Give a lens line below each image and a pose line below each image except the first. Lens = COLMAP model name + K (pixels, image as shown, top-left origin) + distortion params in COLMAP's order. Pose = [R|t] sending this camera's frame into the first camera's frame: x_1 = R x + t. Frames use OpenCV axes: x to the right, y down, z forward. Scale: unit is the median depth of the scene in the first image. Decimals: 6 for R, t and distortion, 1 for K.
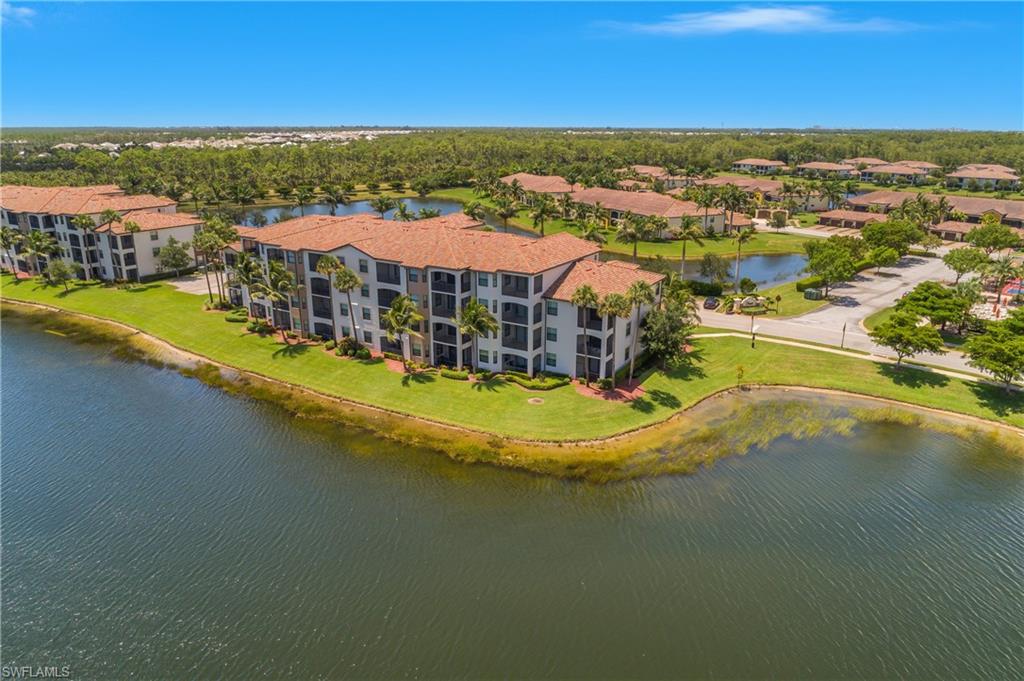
lens RADIAL K [[681.1, 0, 512.0], [0, 681.1, 340.5], [0, 0, 1]] dist [-0.005222, 0.001717]
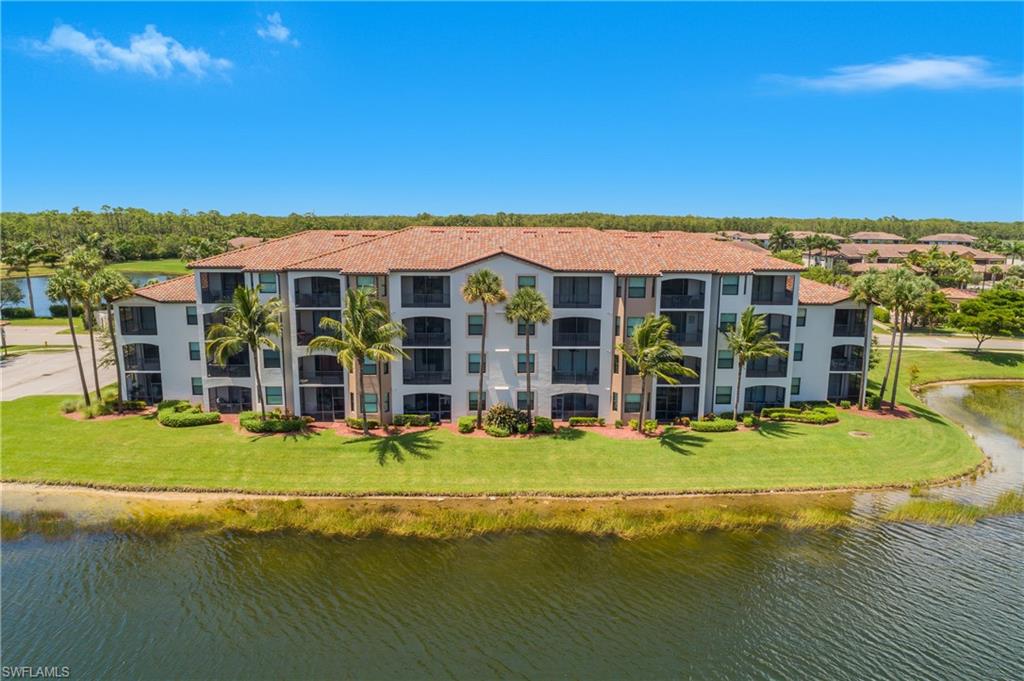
lens RADIAL K [[681.1, 0, 512.0], [0, 681.1, 340.5], [0, 0, 1]] dist [-0.005222, 0.001717]
pose [[0.840341, -0.096904, 0.533326, -0.560011], [0.161547, 0.983952, -0.075762, -0.014240], [-0.517425, 0.149823, 0.842510, 0.481198]]
